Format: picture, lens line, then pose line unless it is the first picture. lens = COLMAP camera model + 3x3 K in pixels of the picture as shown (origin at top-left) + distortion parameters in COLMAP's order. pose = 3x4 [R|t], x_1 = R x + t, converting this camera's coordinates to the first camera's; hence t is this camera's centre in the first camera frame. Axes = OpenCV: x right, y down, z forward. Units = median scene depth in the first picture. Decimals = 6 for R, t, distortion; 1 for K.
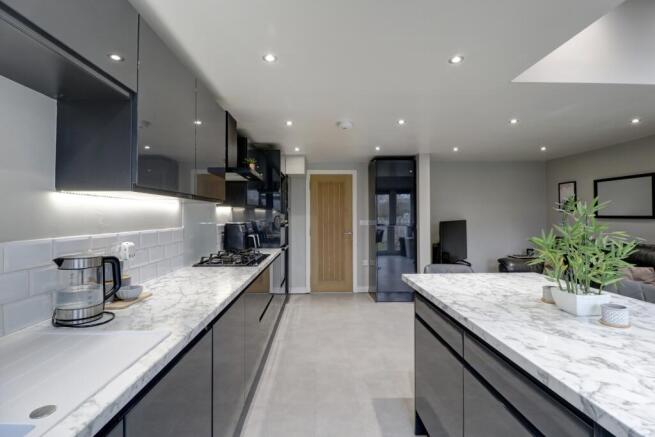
lens RADIAL K [[306.3, 0, 324.0], [0, 306.3, 215.8], [0, 0, 1]] dist [-0.005068, -0.009175]
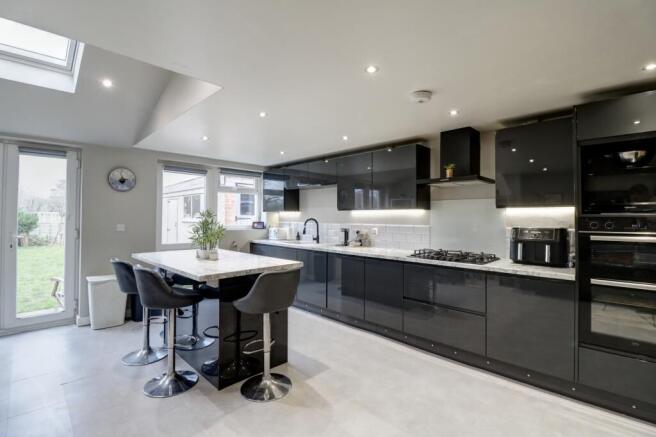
lens RADIAL K [[306.8, 0, 335.0], [0, 306.8, 216.3], [0, 0, 1]] dist [-0.005068, -0.009175]
pose [[-0.711838, -0.002895, -0.702338, 0.741769], [-0.002009, 0.999996, -0.002085, -0.003661], [0.702341, -0.000073, -0.711841, 1.385934]]
